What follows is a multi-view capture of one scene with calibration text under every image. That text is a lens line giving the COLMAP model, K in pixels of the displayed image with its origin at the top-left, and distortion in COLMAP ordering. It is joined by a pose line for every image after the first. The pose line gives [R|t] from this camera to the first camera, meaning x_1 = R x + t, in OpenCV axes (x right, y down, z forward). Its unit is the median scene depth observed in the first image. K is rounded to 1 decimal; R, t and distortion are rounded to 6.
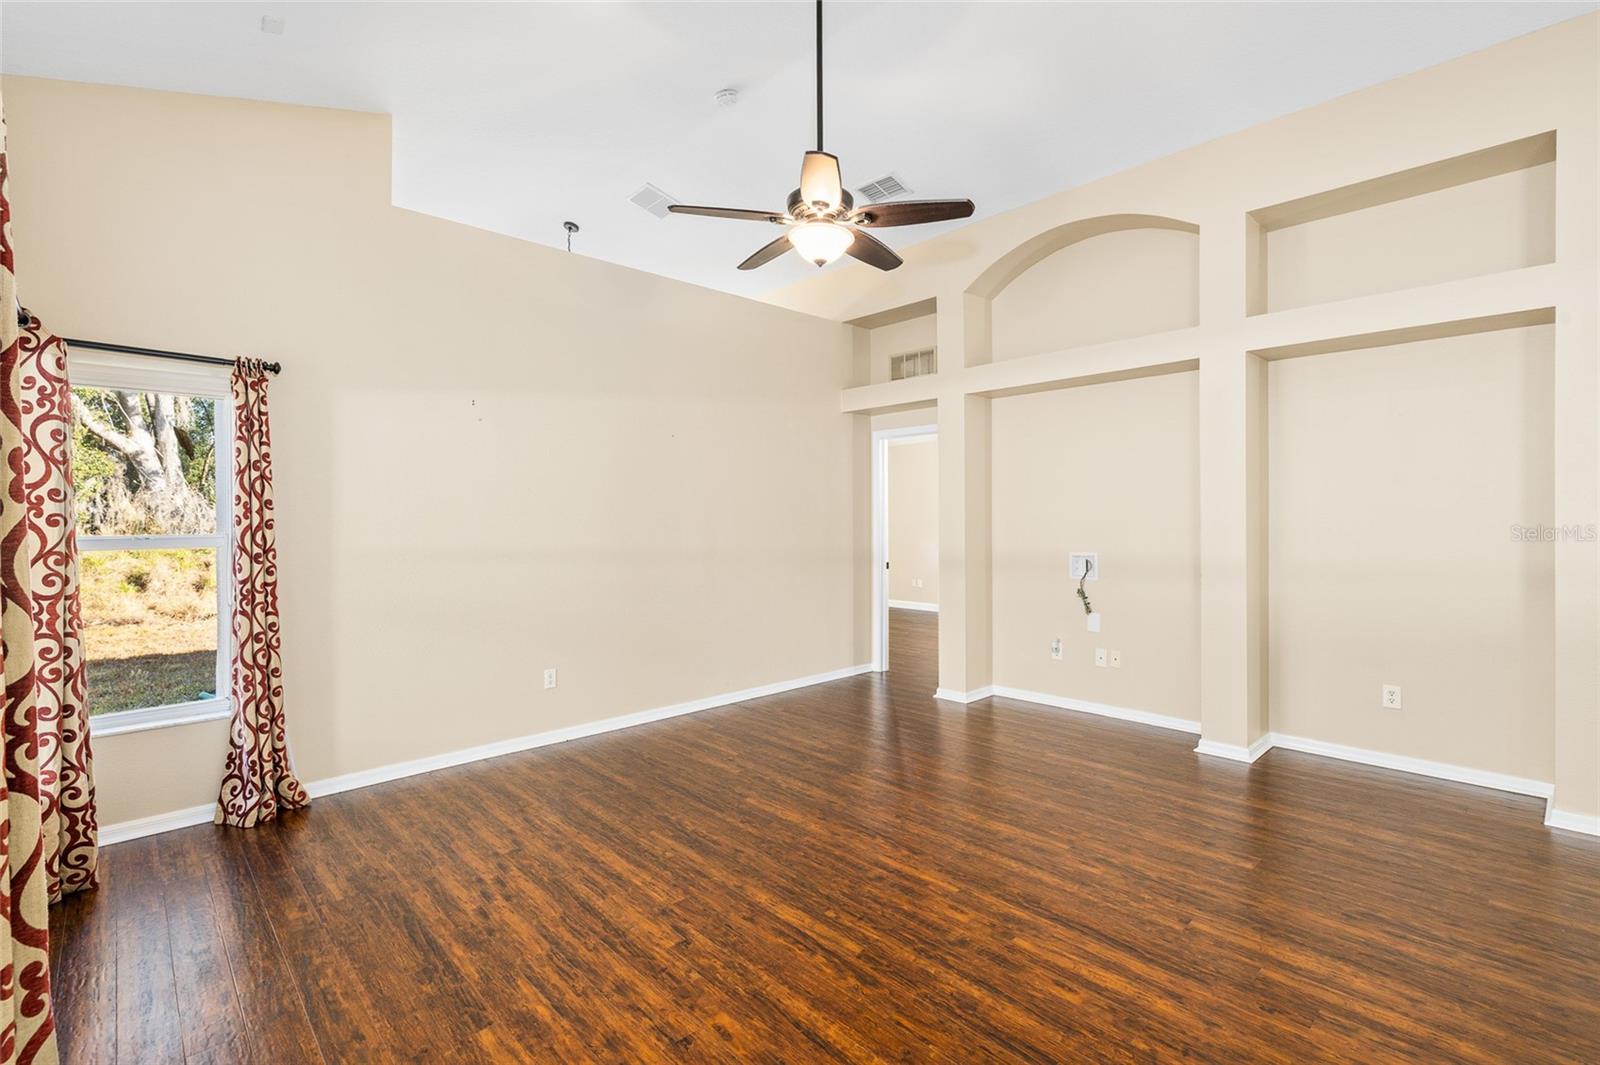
lens RADIAL K [[723.3, 0, 789.0], [0, 723.3, 529.5], [0, 0, 1]] dist [-0.010370, 0.001367]
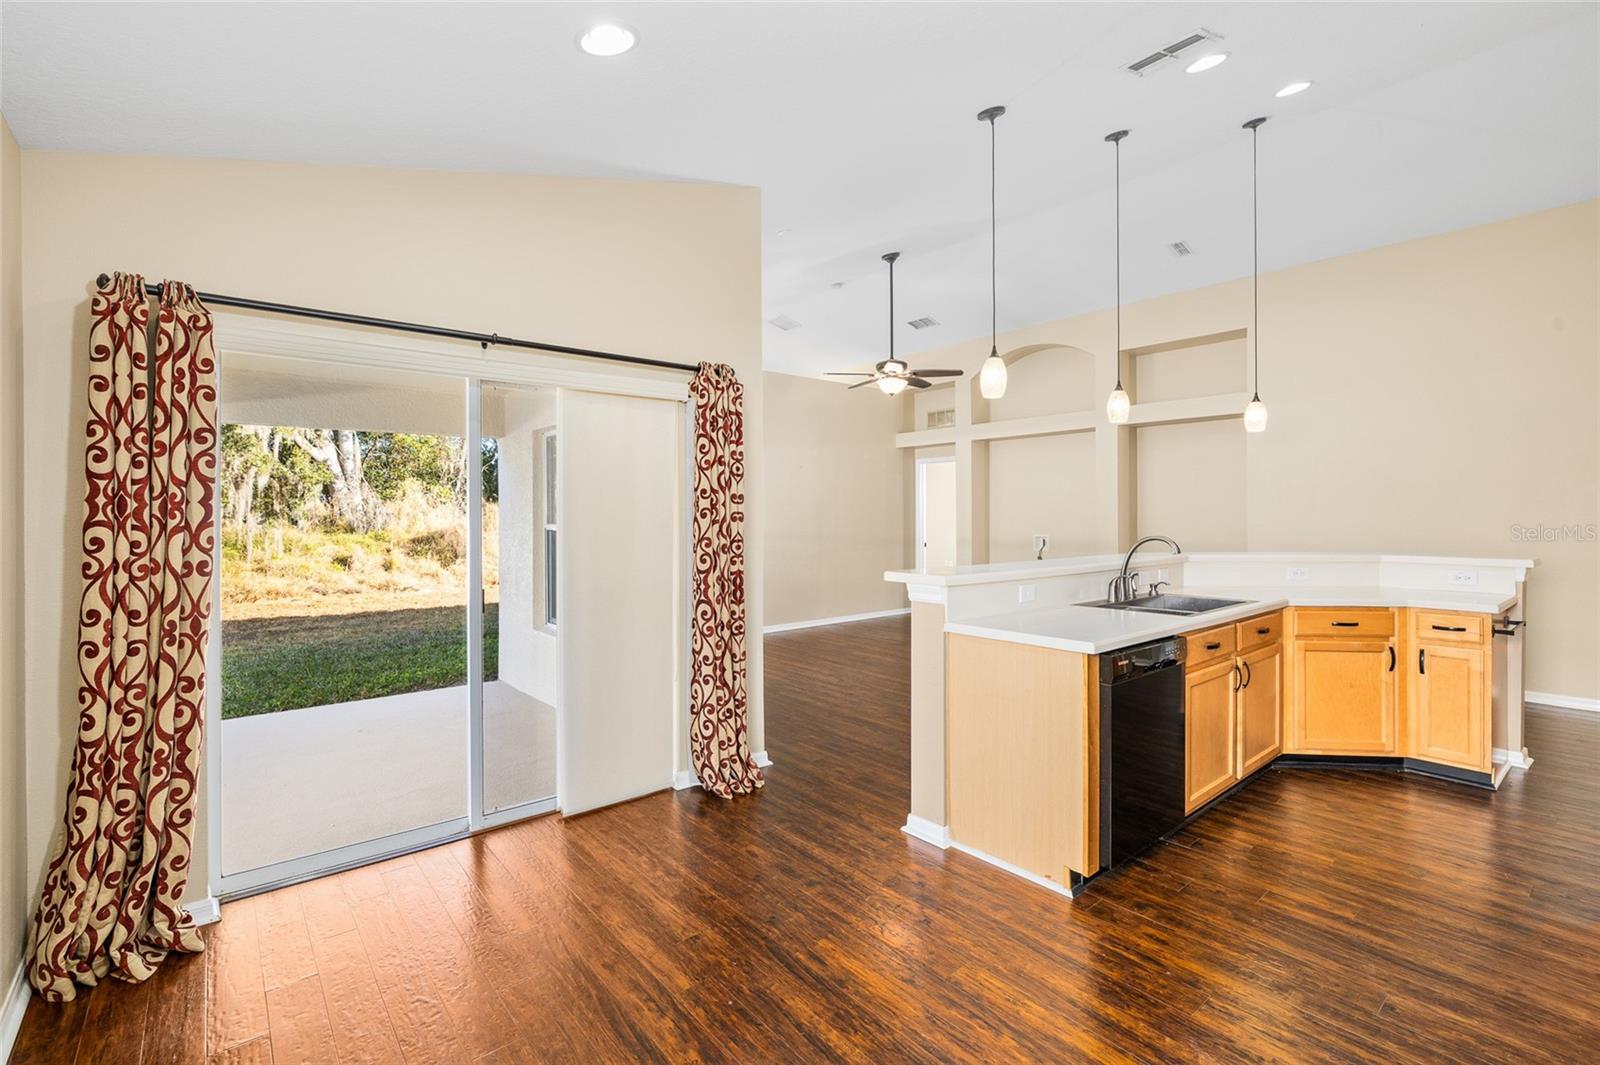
lens RADIAL K [[723.3, 0, 799.1], [0, 723.3, 524.4], [0, 0, 1]] dist [-0.010370, 0.001367]
pose [[0.998910, 0.004096, -0.046497, -0.127021], [-0.004300, 0.999982, -0.004284, 0.023818], [0.046479, 0.004479, 0.998909, -1.152592]]
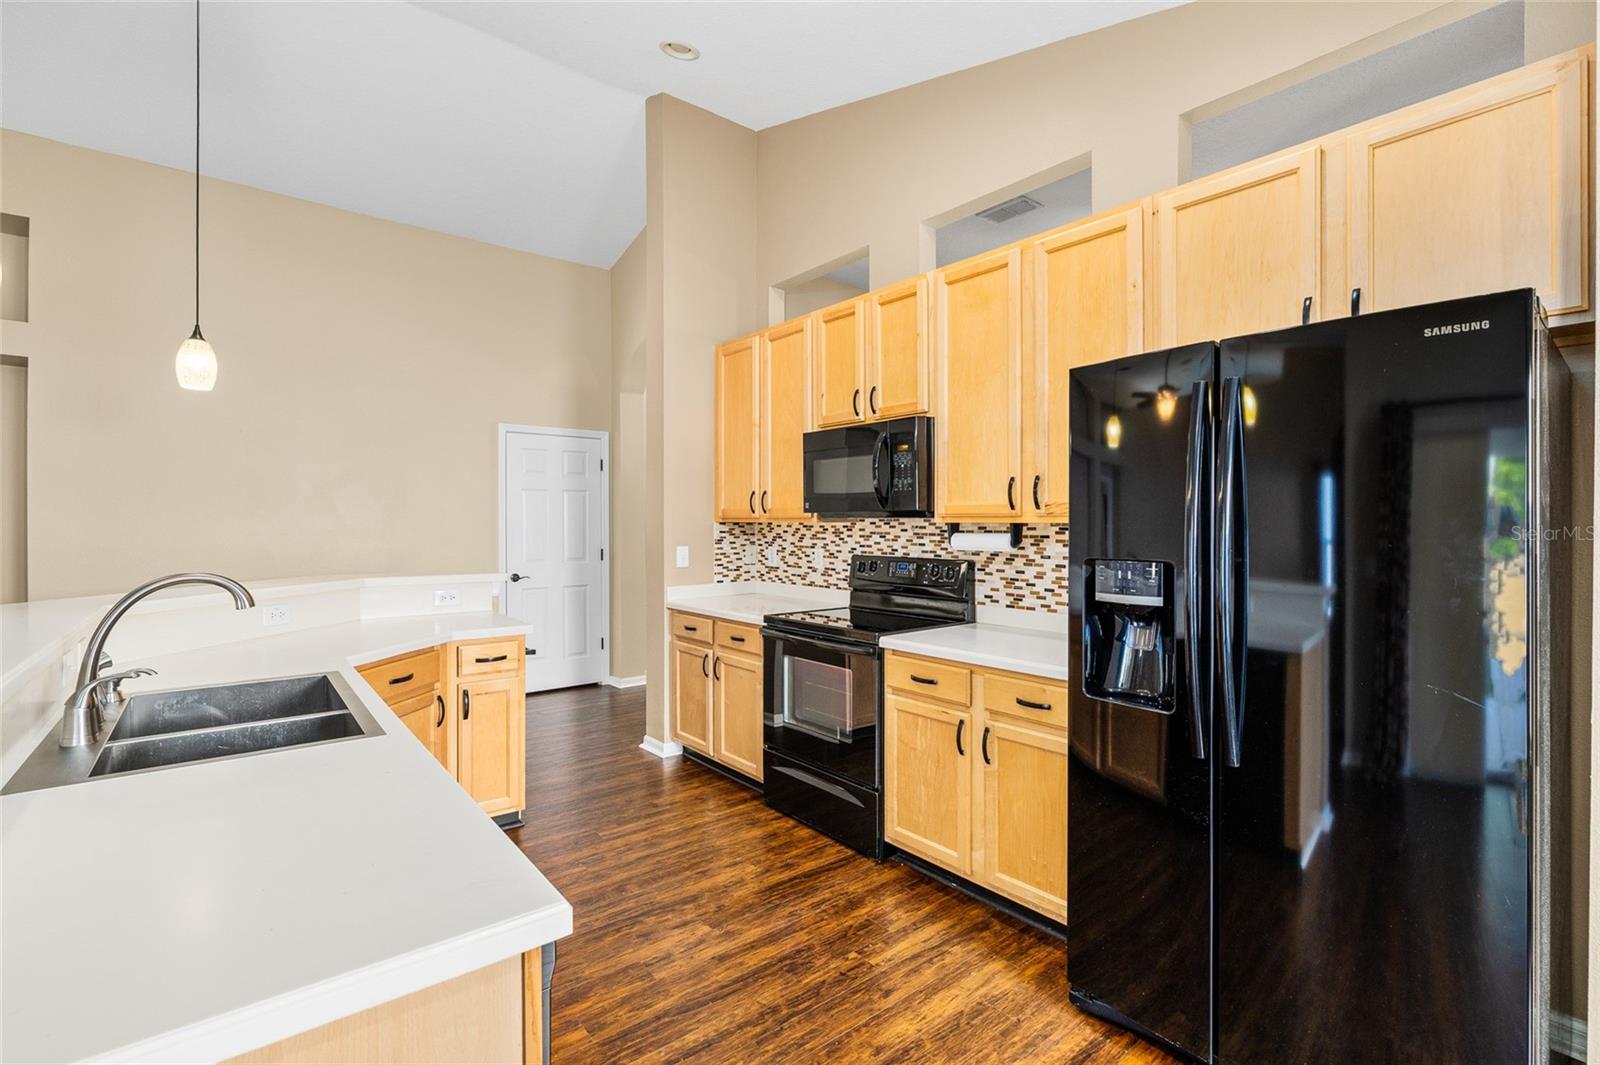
lens RADIAL K [[723.3, 0, 800.8], [0, 723.3, 524.0], [0, 0, 1]] dist [-0.010370, 0.001367]
pose [[0.066853, 0.008387, 0.997728, -0.098535], [0.012504, 0.999879, -0.009243, 0.011307], [-0.997684, 0.013093, 0.066740, -0.446440]]
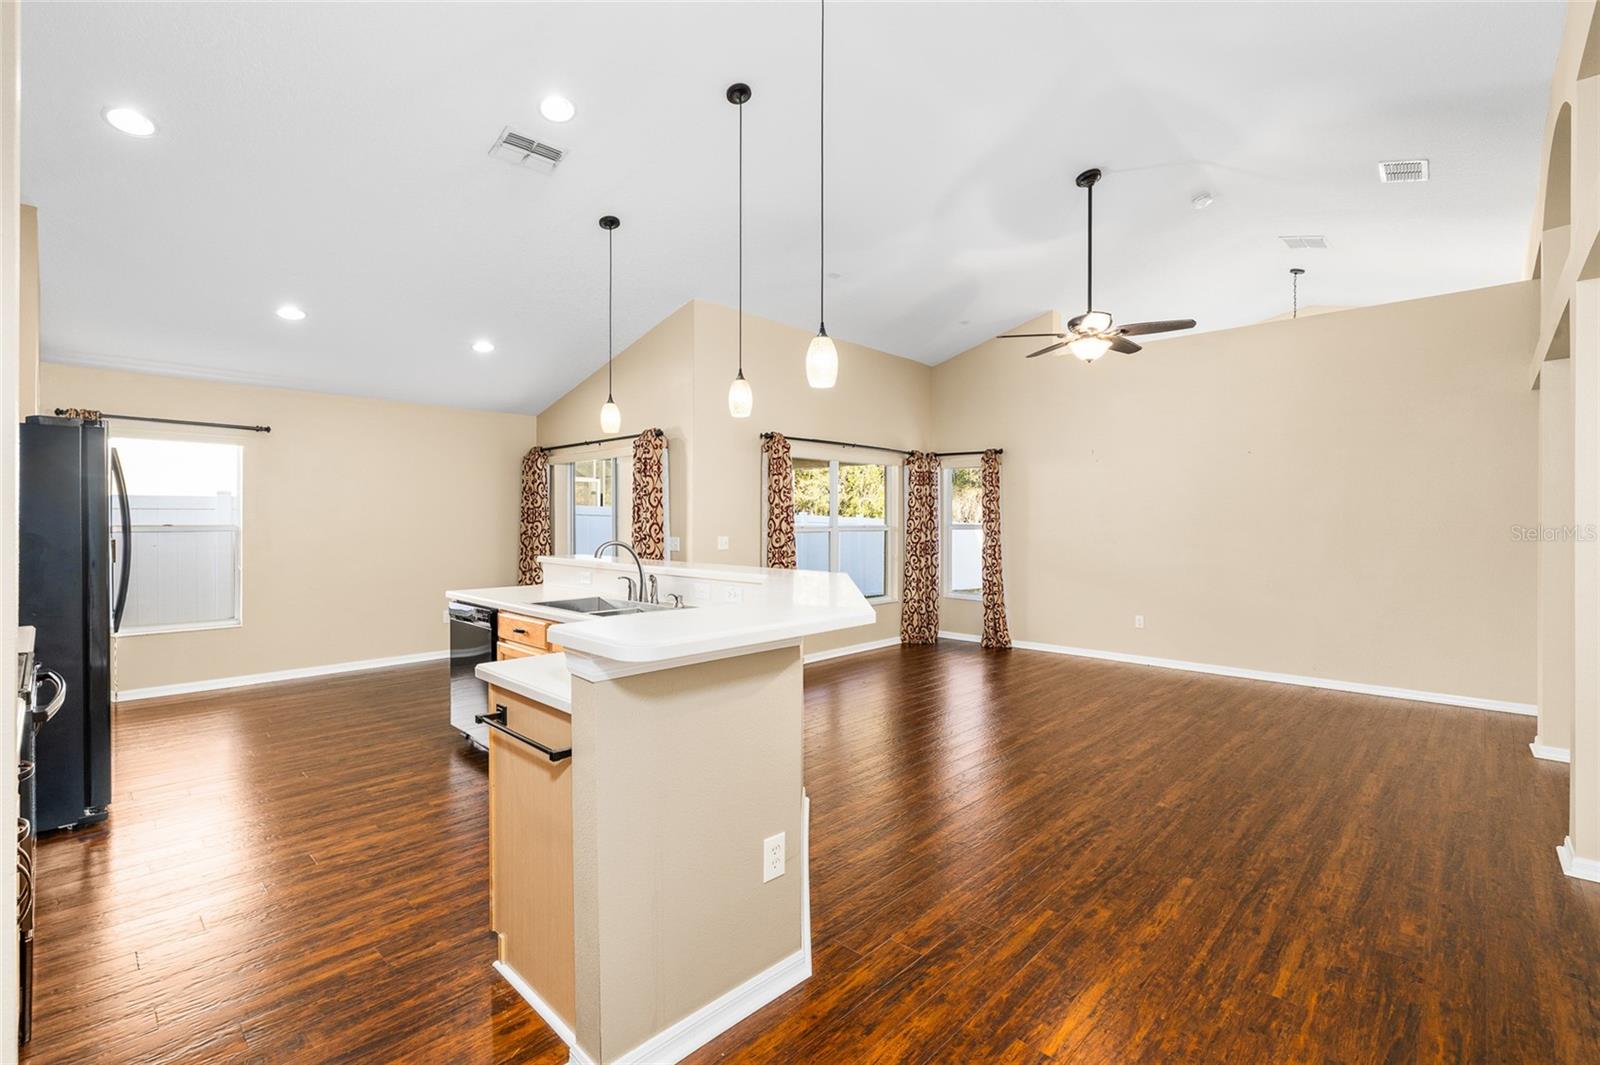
lens RADIAL K [[723.3, 0, 815.5], [0, 723.3, 523.5], [0, 0, 1]] dist [-0.010370, 0.001367]
pose [[0.071397, 0.013657, -0.997354, 1.646513], [-0.017305, 0.999773, 0.012451, -0.014477], [0.997298, 0.016370, 0.071617, 0.288486]]
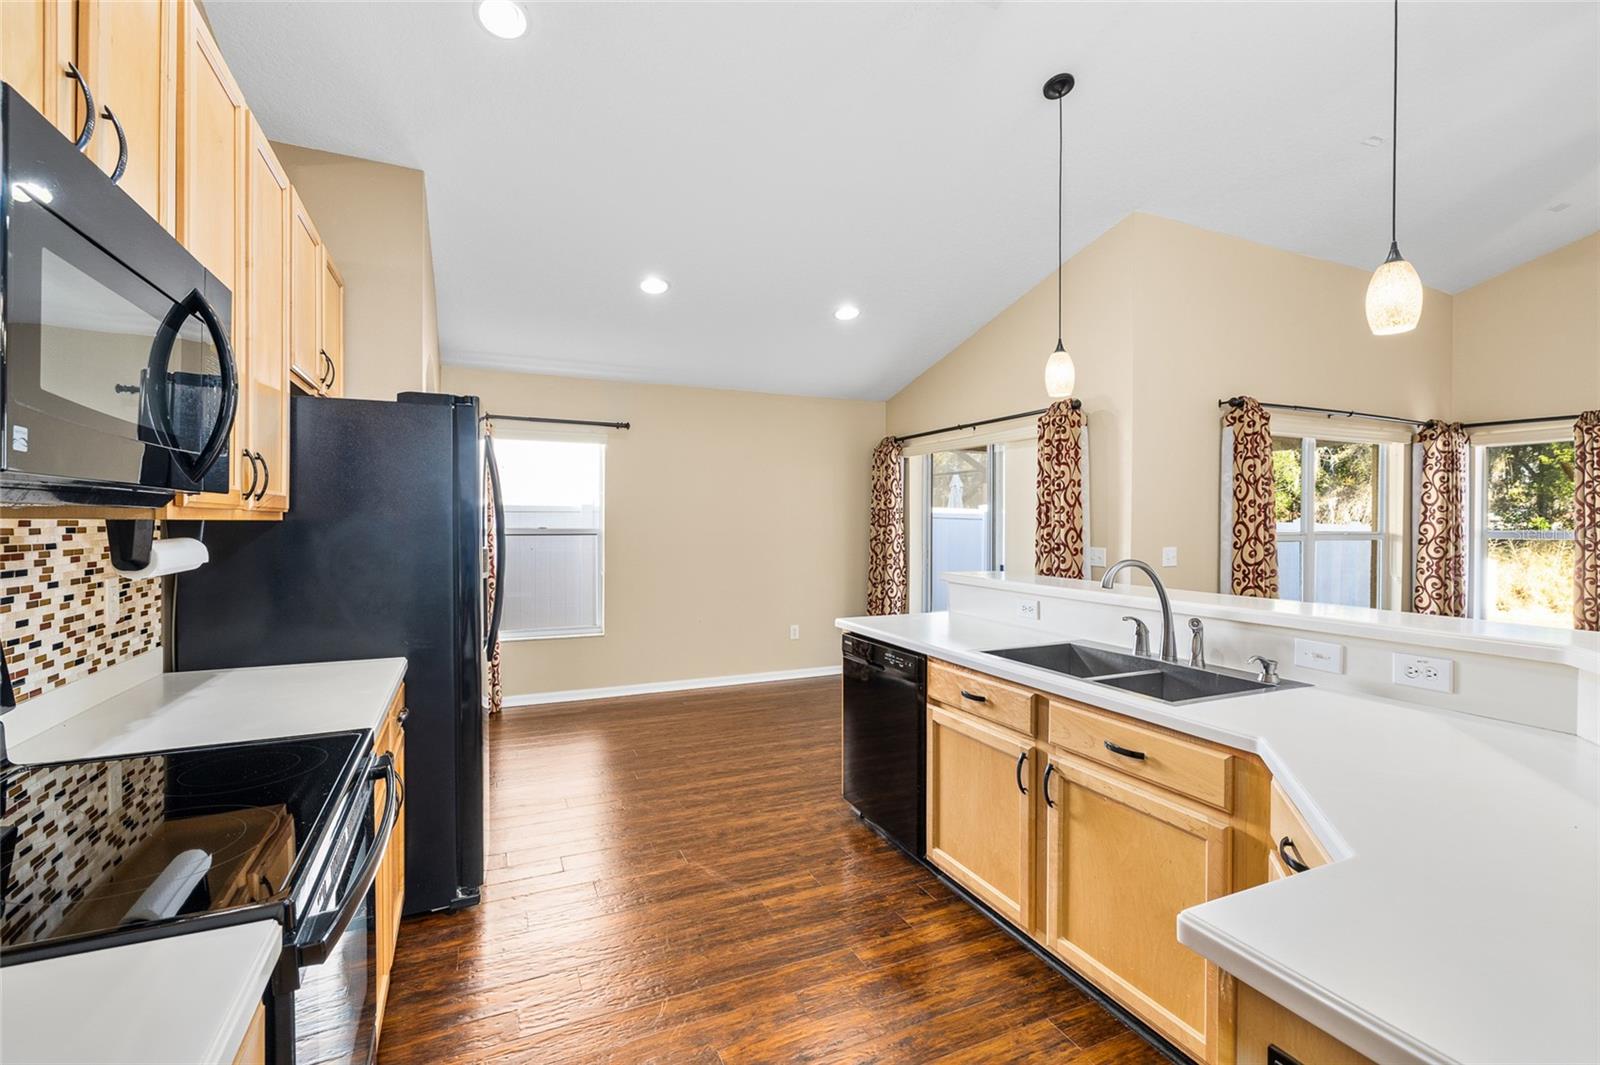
lens RADIAL K [[723.3, 0, 805.5], [0, 723.3, 538.0], [0, 0, 1]] dist [-0.010370, 0.001367]
pose [[-0.309407, 0.029206, -0.950481, 1.202964], [-0.014335, 0.999271, 0.035371, -0.007329], [0.950822, 0.024570, -0.308763, -0.052397]]
